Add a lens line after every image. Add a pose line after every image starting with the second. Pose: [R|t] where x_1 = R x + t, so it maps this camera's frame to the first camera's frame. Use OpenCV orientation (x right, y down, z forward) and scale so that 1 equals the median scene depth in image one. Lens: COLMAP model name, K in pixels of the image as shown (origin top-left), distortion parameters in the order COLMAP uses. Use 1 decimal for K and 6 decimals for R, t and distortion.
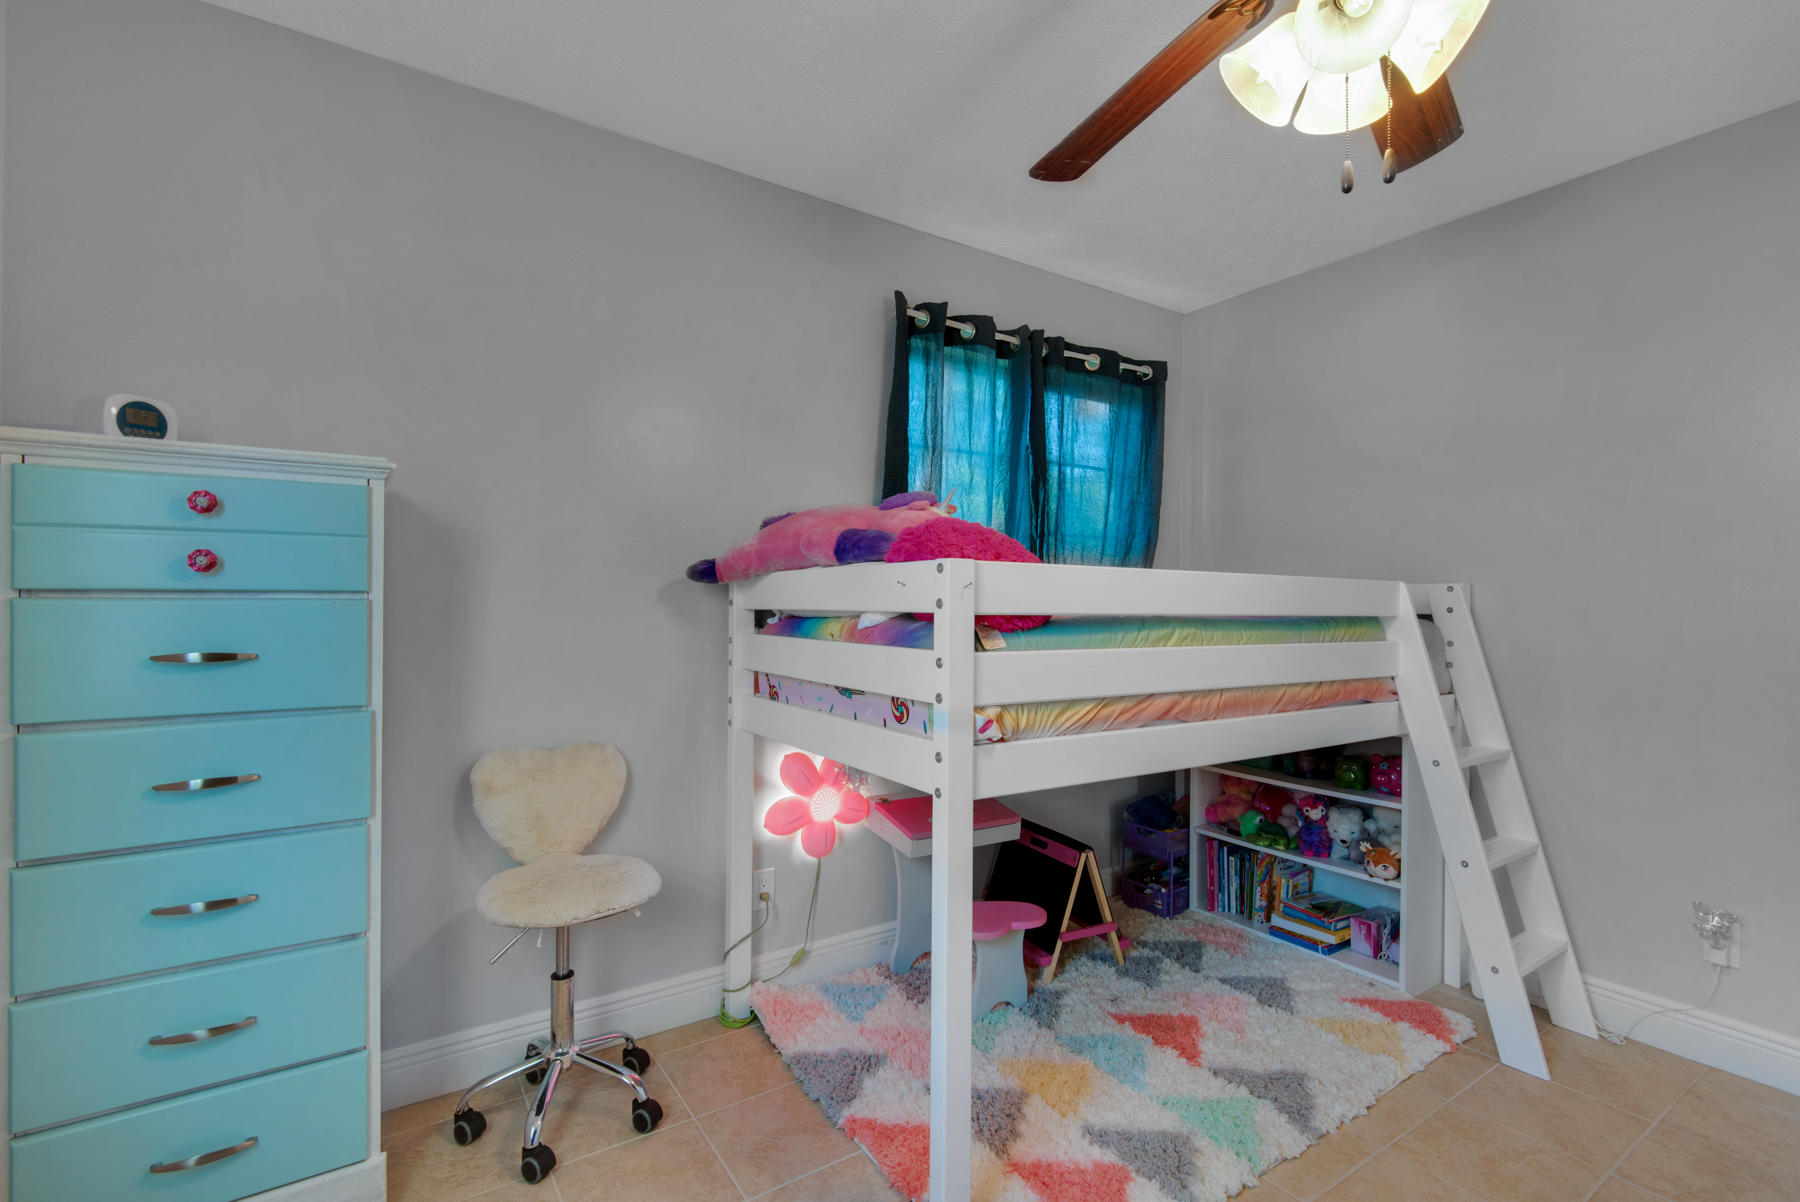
lens RADIAL K [[822.5, 0, 905.7], [0, 822.5, 605.8], [0, 0, 1]] dist [0.019403, -0.007149]
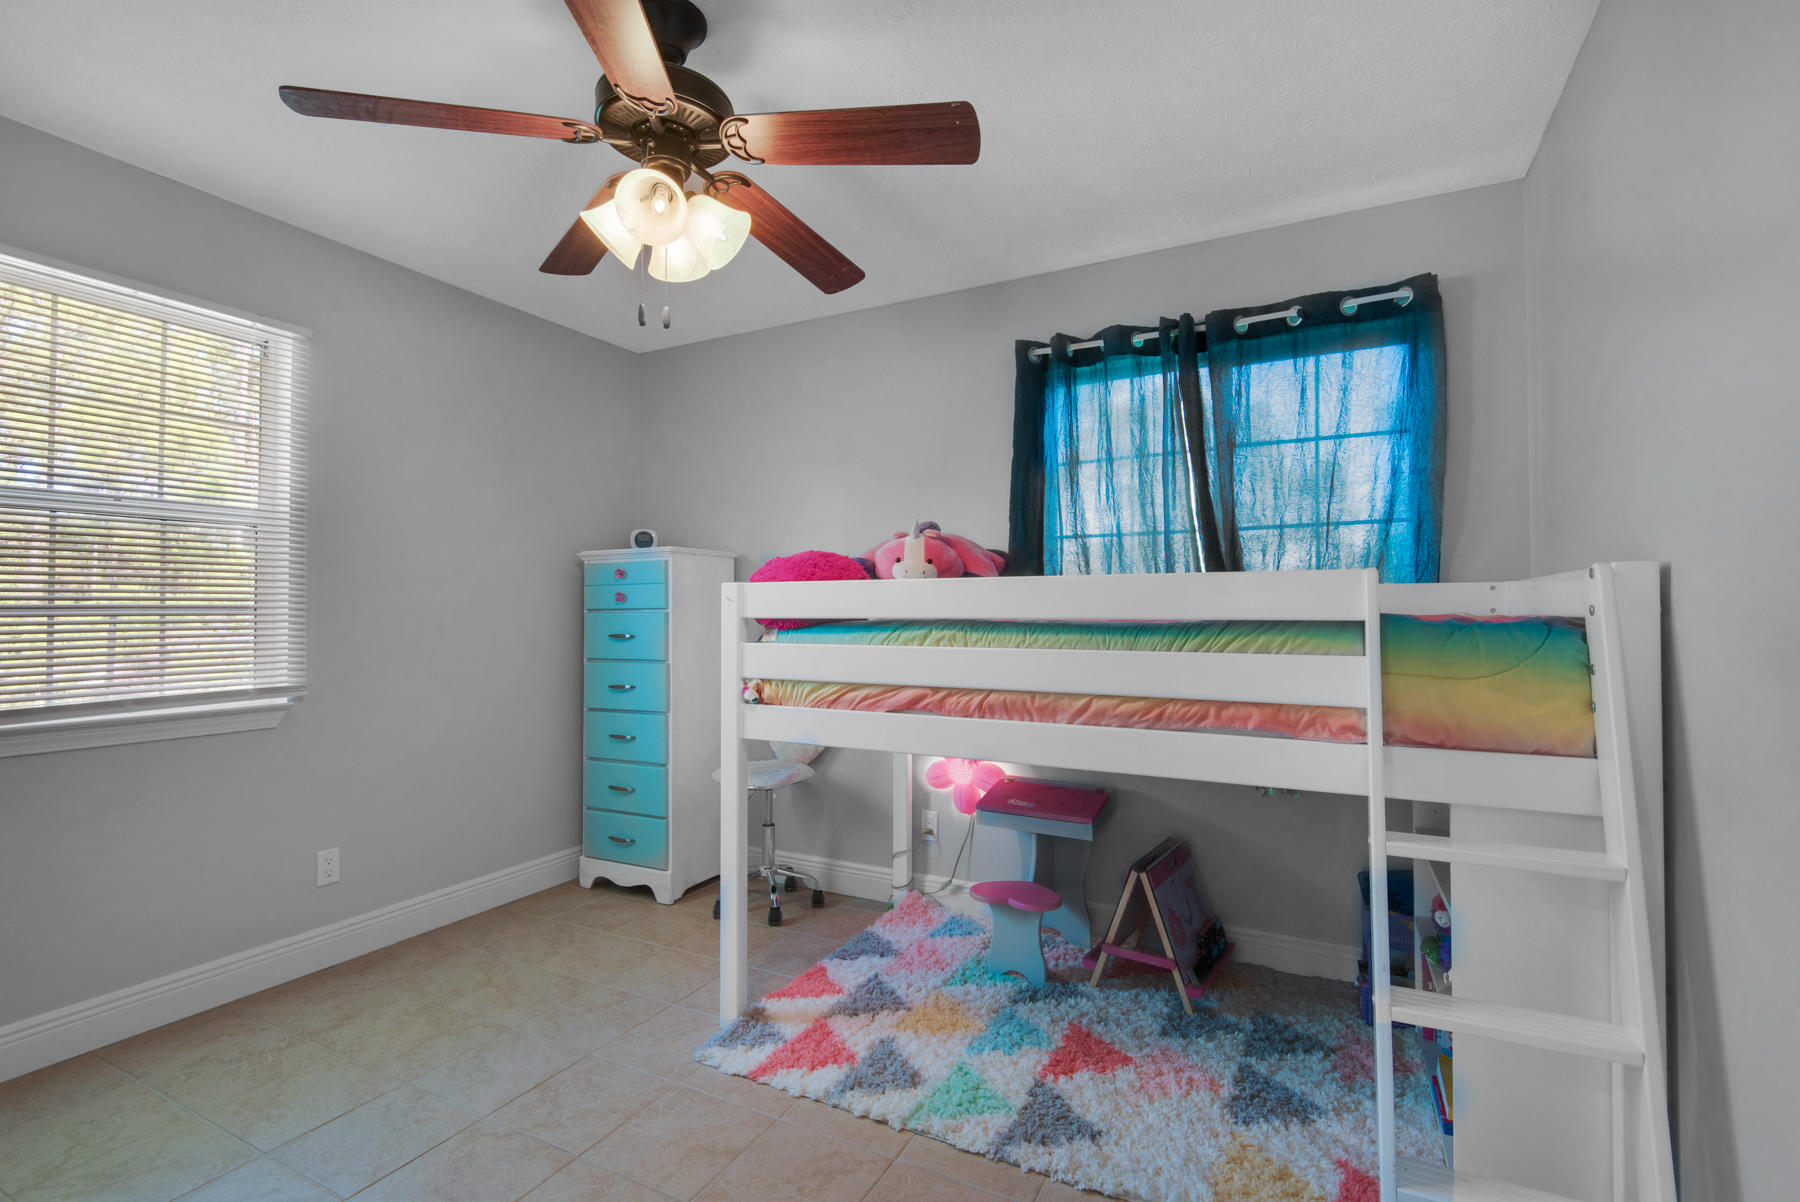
lens RADIAL K [[822.5, 0, 897.8], [0, 822.5, 599.8], [0, 0, 1]] dist [0.019403, -0.007149]
pose [[0.468040, -0.022326, -0.883425, 1.177132], [0.005978, 0.999738, -0.022099, 0.009020], [0.883687, 0.005062, 0.468051, 0.391926]]
